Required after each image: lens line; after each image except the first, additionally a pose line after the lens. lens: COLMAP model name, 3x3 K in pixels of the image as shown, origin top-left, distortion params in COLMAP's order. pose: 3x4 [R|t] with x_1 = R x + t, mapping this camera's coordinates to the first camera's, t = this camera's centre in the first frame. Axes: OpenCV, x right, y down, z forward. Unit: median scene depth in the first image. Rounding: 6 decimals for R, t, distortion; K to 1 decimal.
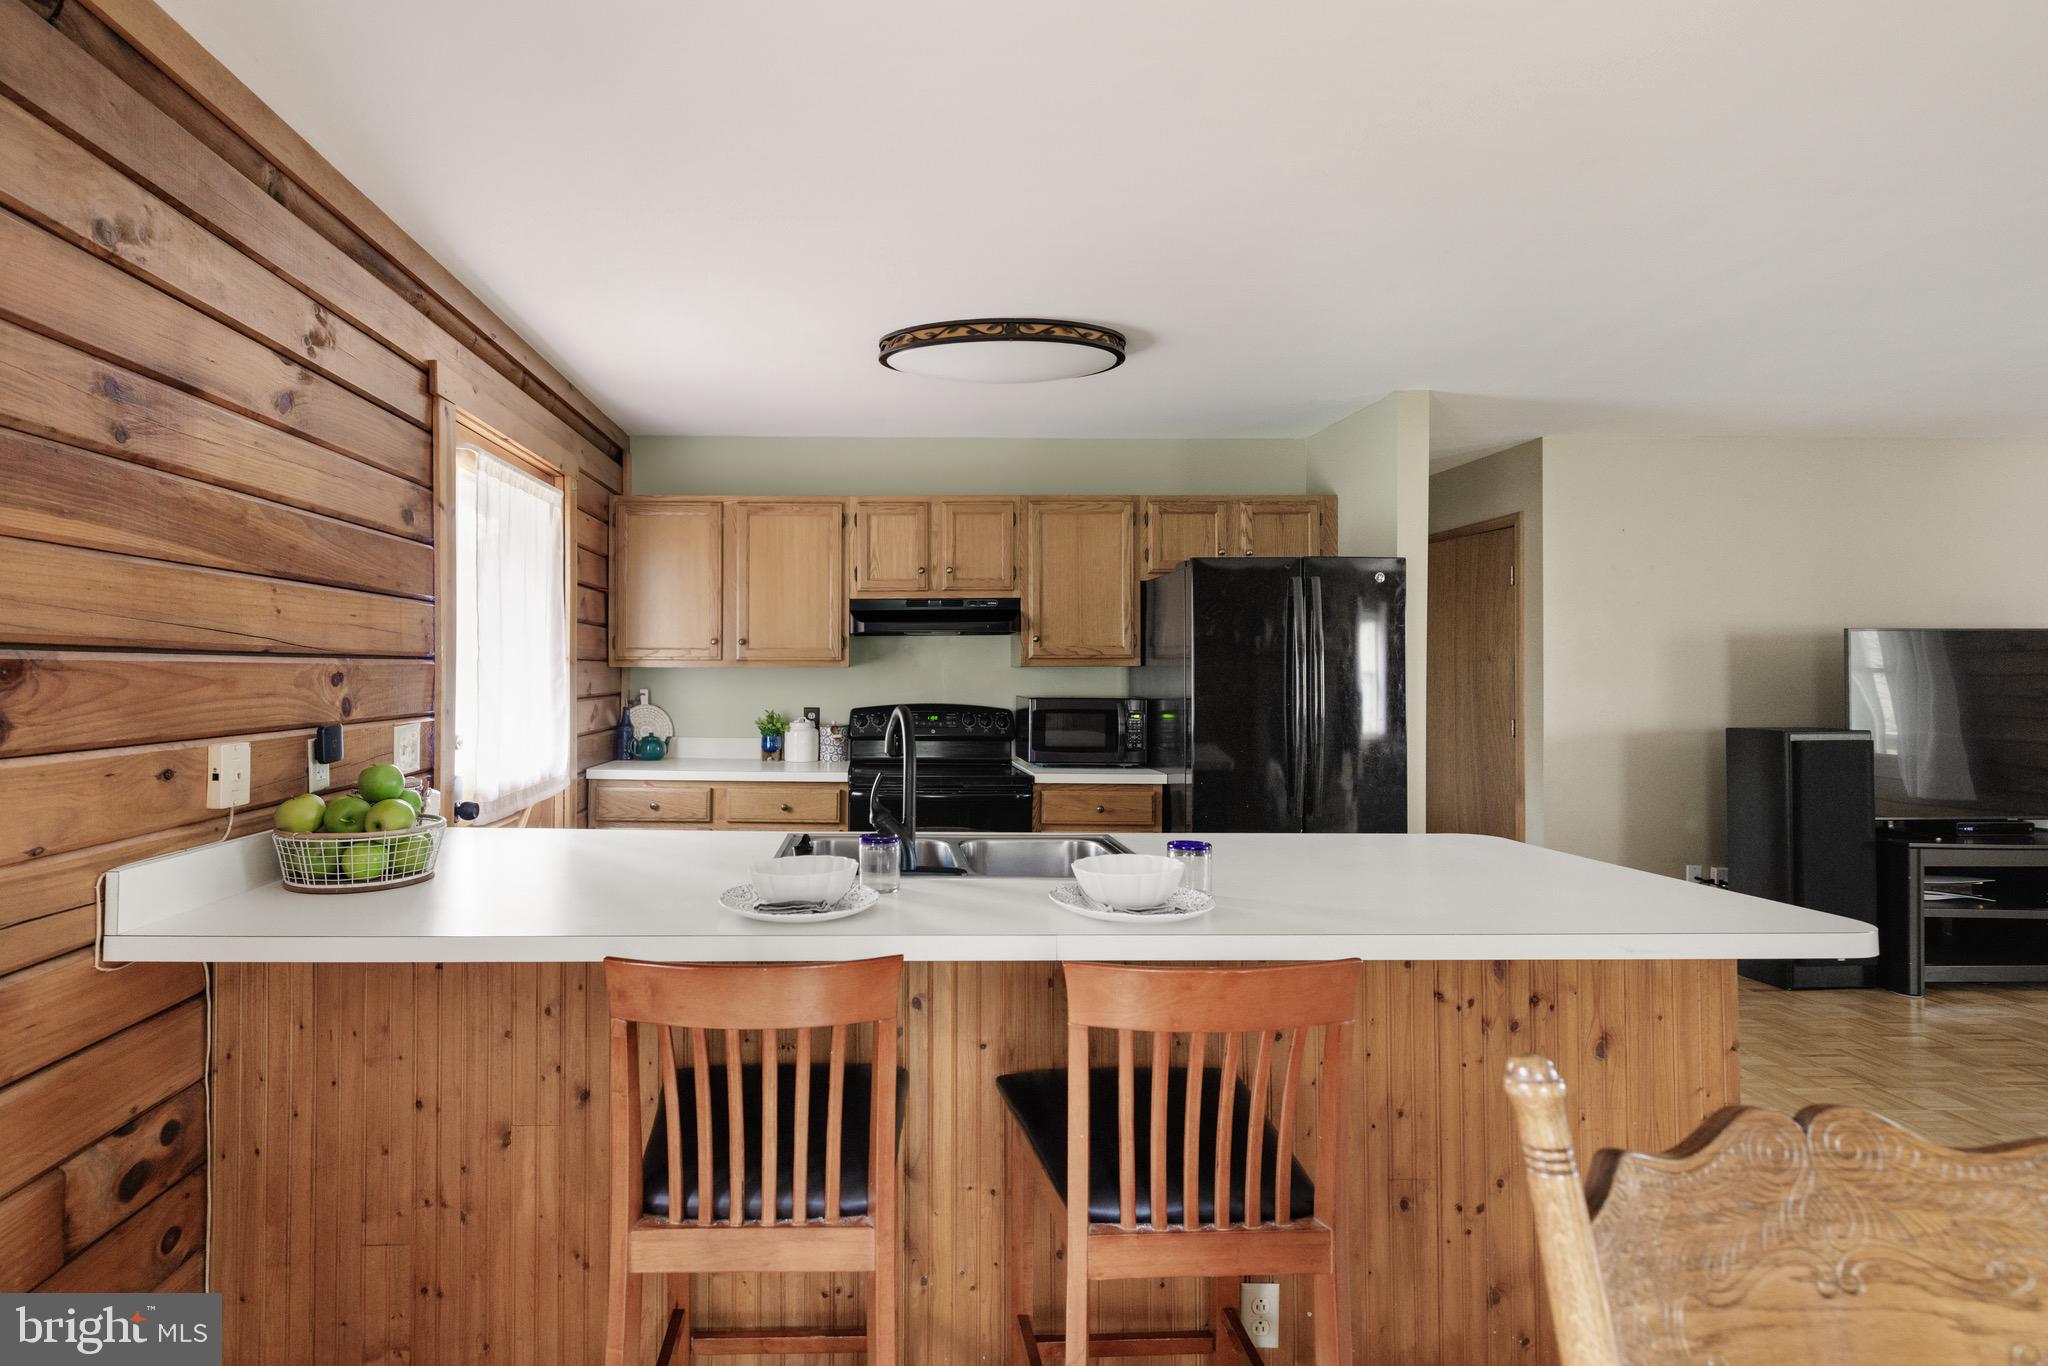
lens RADIAL K [[950.6, 0, 893.2], [0, 950.6, 670.1], [0, 0, 1]] dist [0.000150, -0.000020]
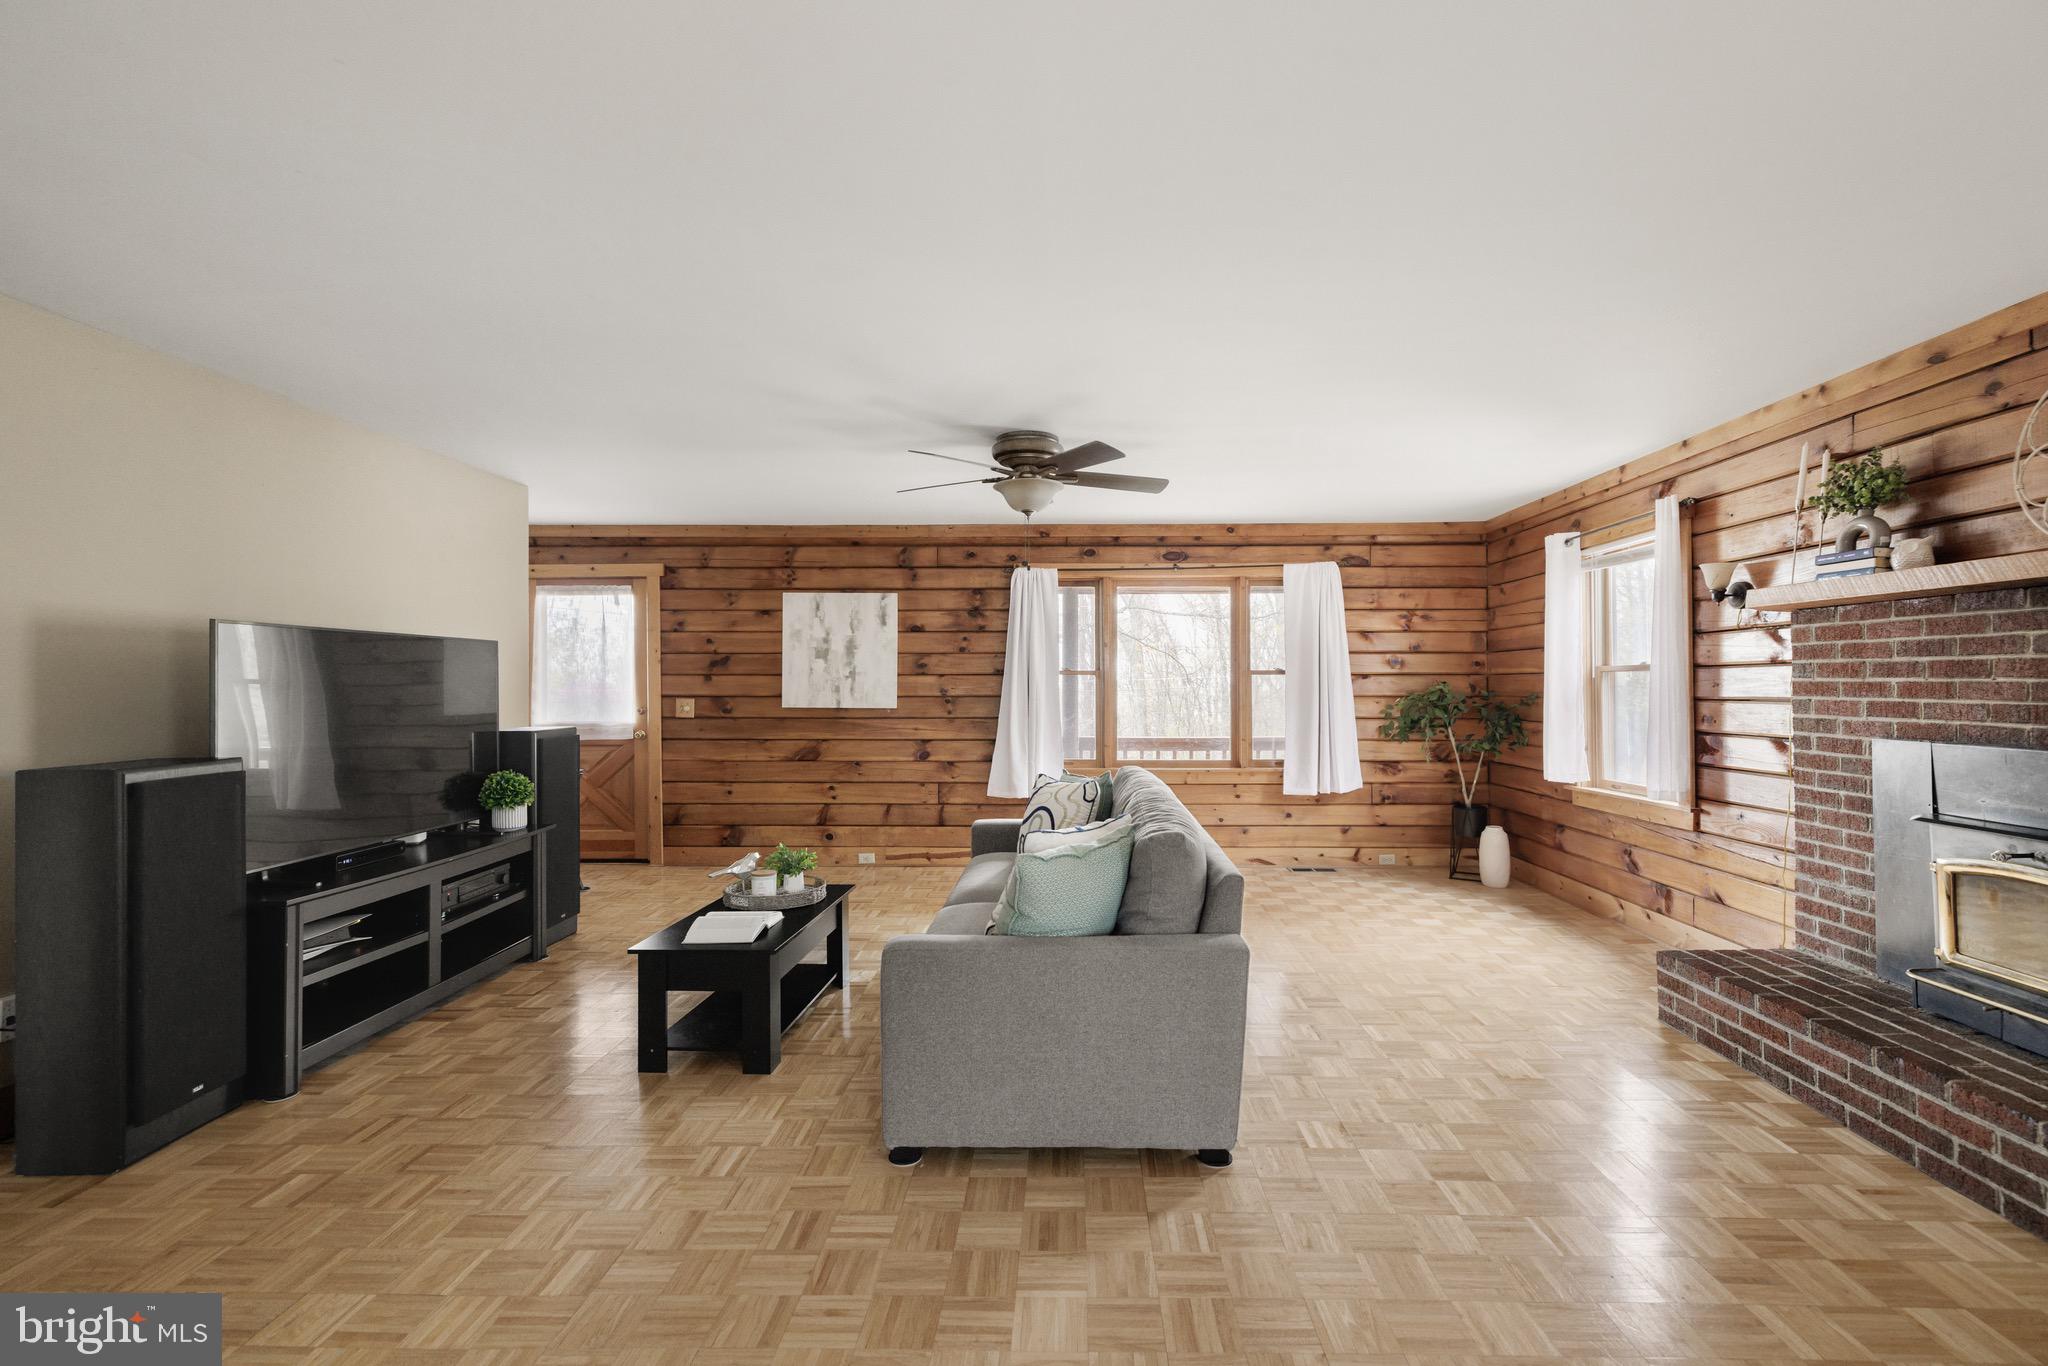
lens RADIAL K [[882.0, 0, 1049.7], [0, 882.0, 671.3], [0, 0, 1]] dist [0.001483, 0.000045]
pose [[0.032922, 0.015350, 0.999340, 0.366130], [-0.001071, 0.999882, -0.015323, 0.006056], [-0.999457, -0.000566, 0.032934, 0.354337]]
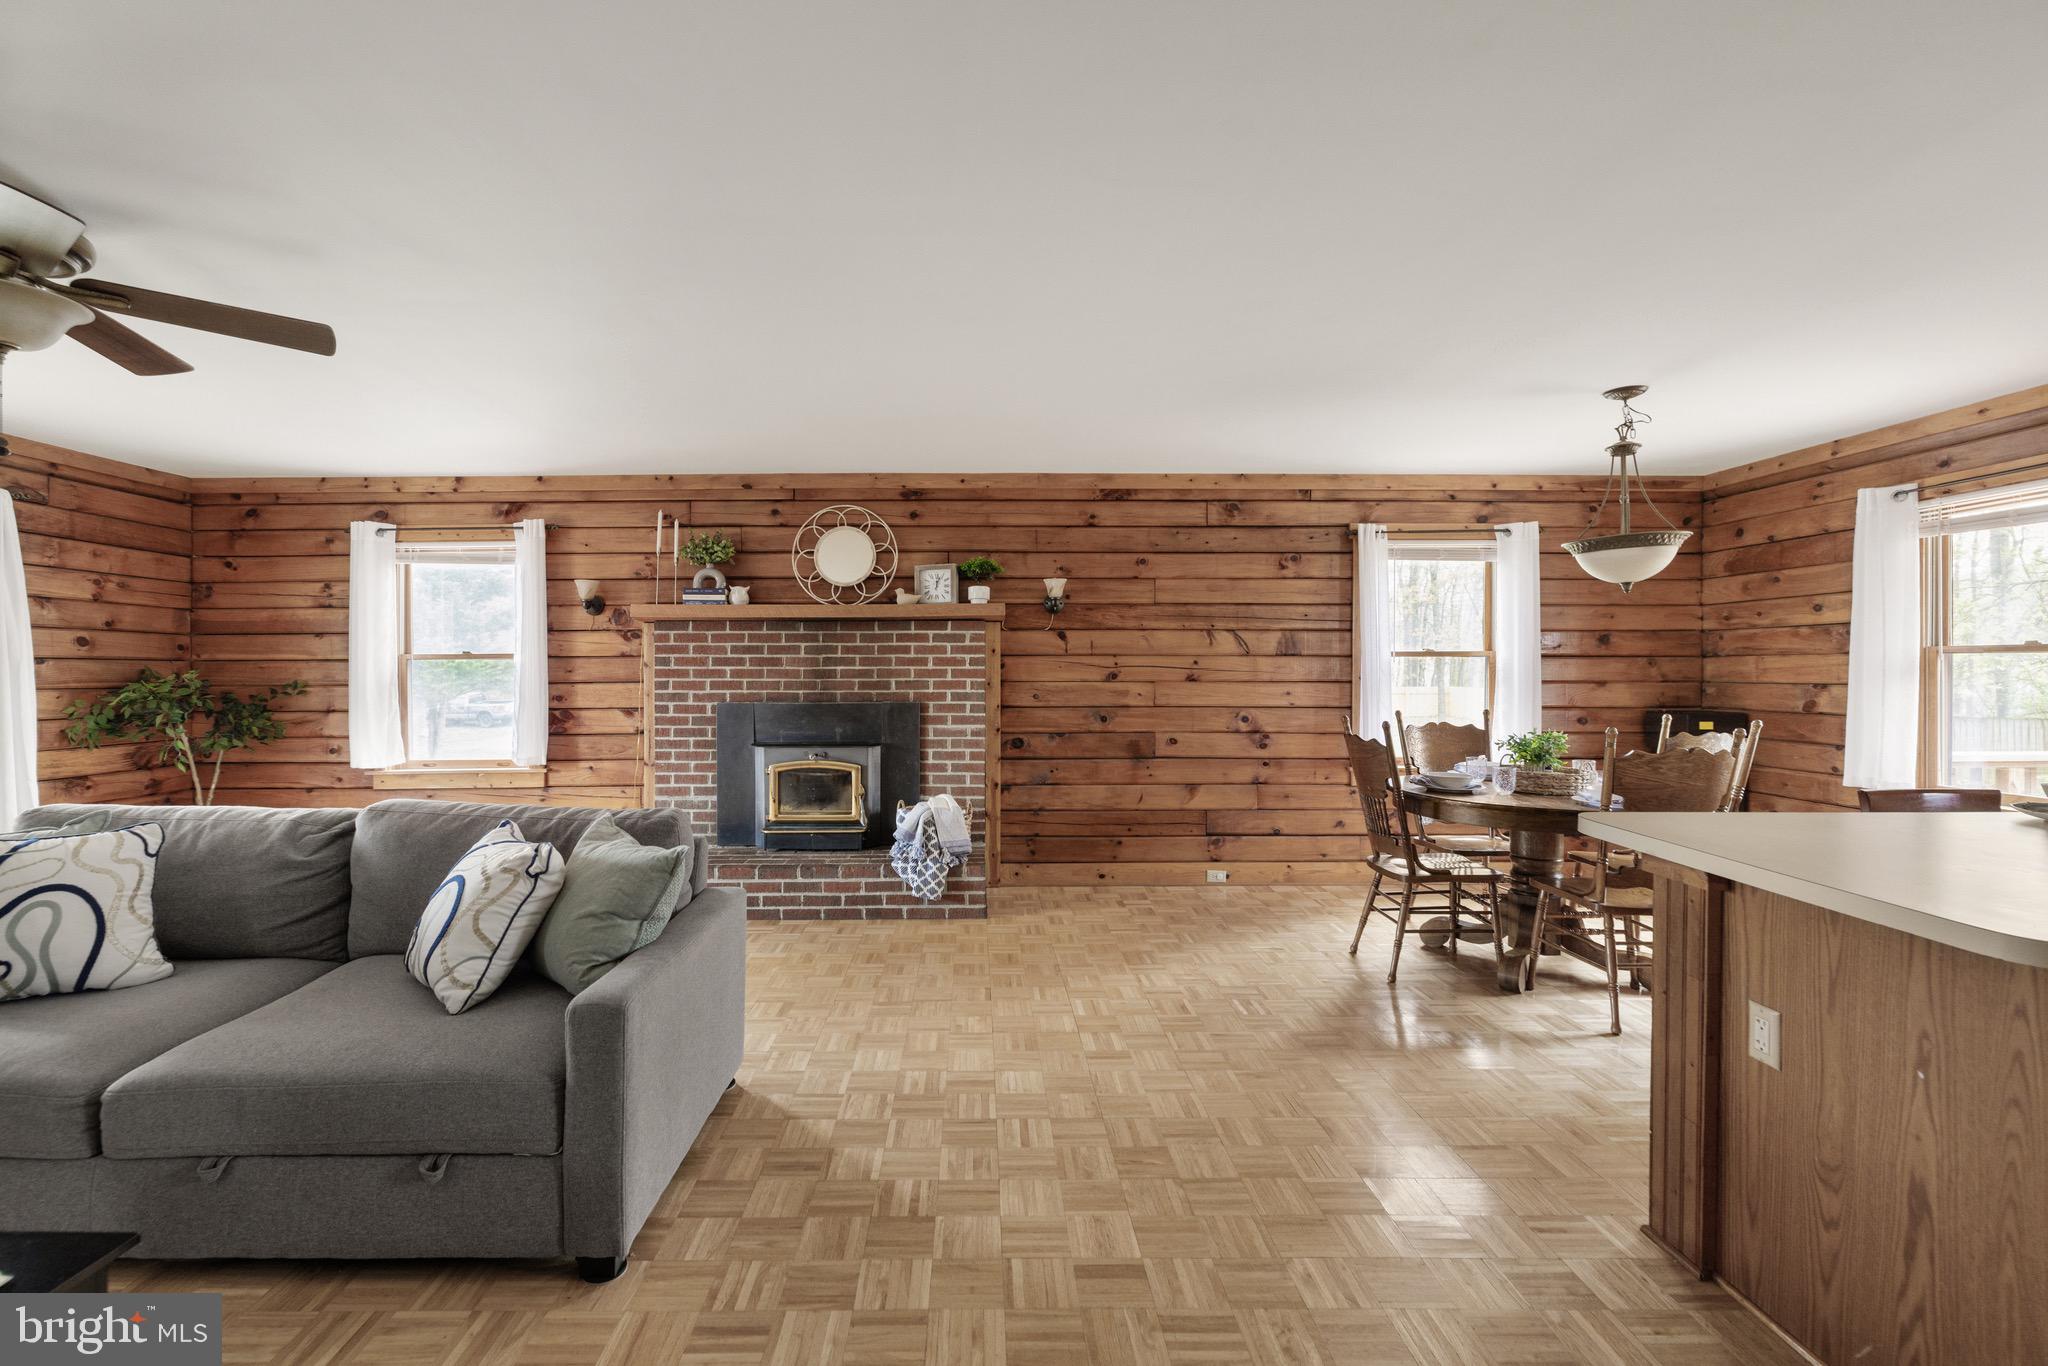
lens RADIAL K [[904.0, 0, 970.7], [0, 904.0, 674.5], [0, 0, 1]] dist [-0.000886, 0.000012]
pose [[-0.999926, 0.003570, 0.011588, 0.791482], [0.003564, 0.999994, -0.000535, 0.012758], [-0.011590, -0.000494, -0.999933, 0.986088]]
